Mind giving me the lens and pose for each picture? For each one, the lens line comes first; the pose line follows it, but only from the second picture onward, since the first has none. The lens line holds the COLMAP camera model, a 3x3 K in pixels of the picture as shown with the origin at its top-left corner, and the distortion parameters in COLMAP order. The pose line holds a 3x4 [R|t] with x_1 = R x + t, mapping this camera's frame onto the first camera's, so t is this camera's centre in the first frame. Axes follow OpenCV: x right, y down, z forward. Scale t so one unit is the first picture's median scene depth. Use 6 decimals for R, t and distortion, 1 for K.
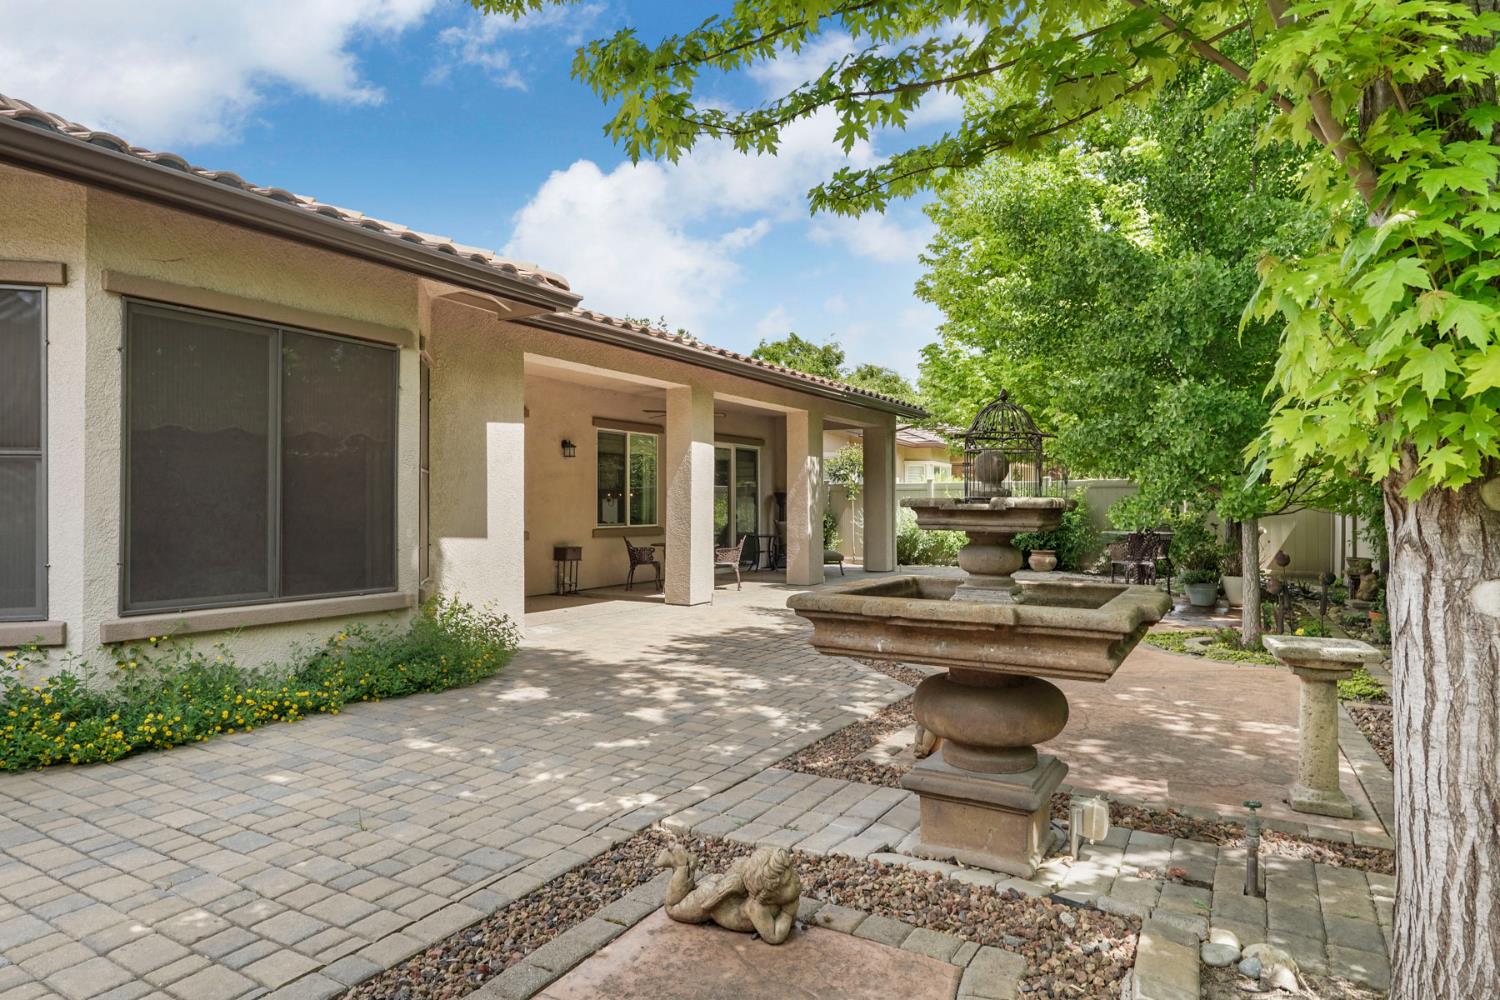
lens RADIAL K [[888.2, 0, 779.0], [0, 888.2, 484.2], [0, 0, 1]] dist [-0.001416, -0.001704]
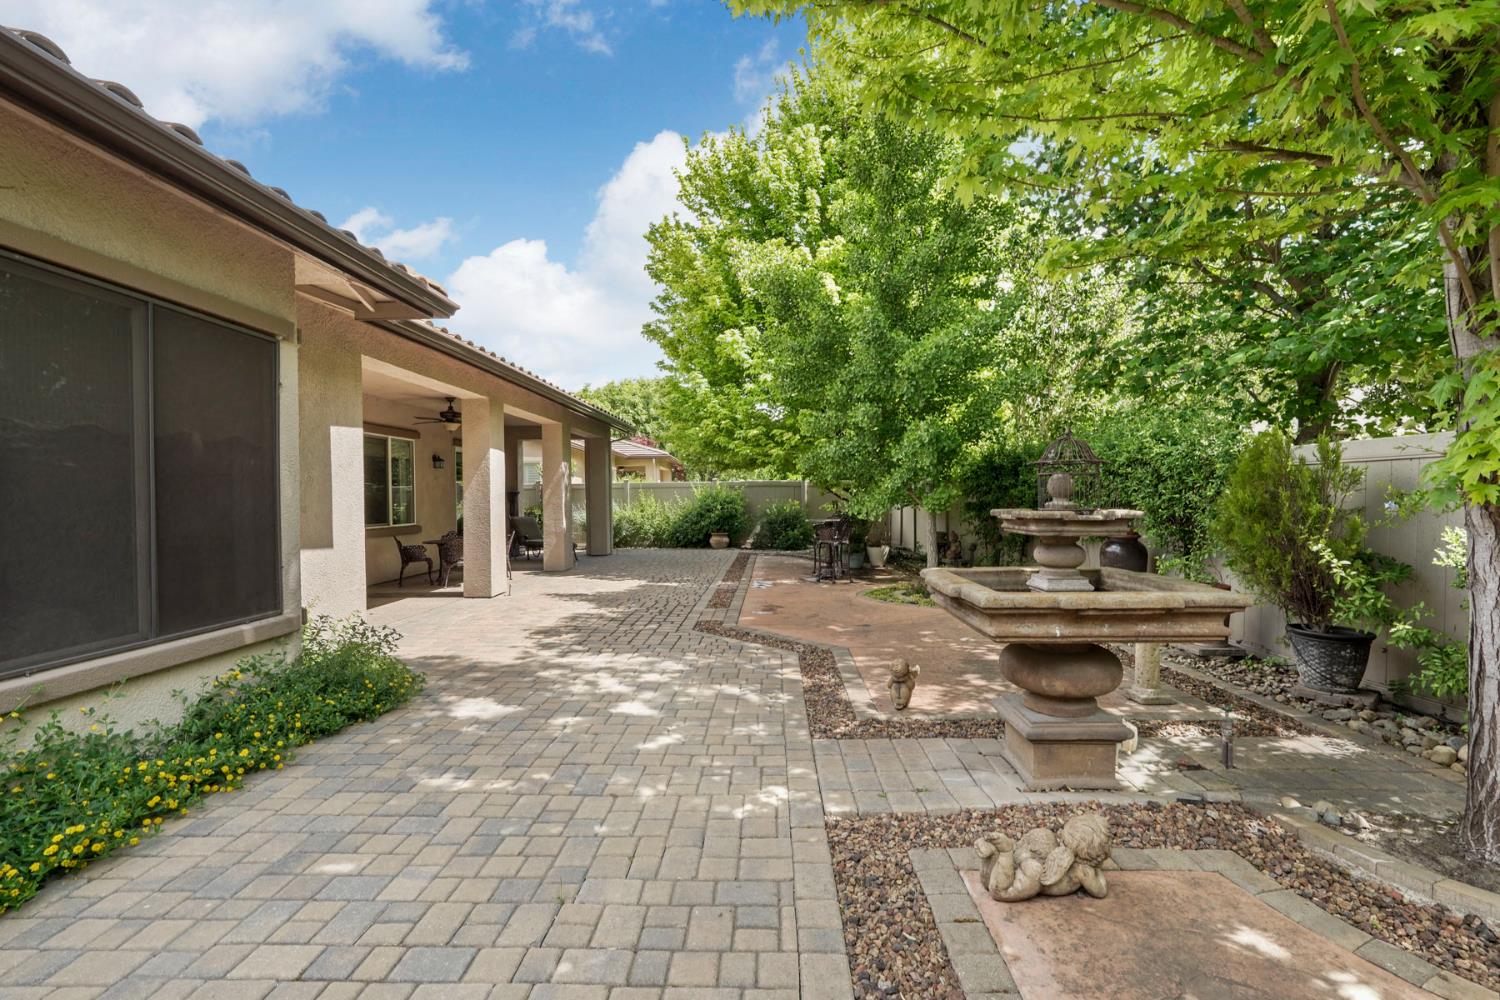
lens RADIAL K [[666.5, 0, 765.8], [0, 666.5, 498.2], [0, 0, 1]] dist [-0.007899, 0.003063]
pose [[0.872617, -0.011750, 0.488263, -0.449597], [-0.001311, 0.999651, 0.026400, -0.018992], [-0.488403, -0.023677, 0.872297, 0.252696]]
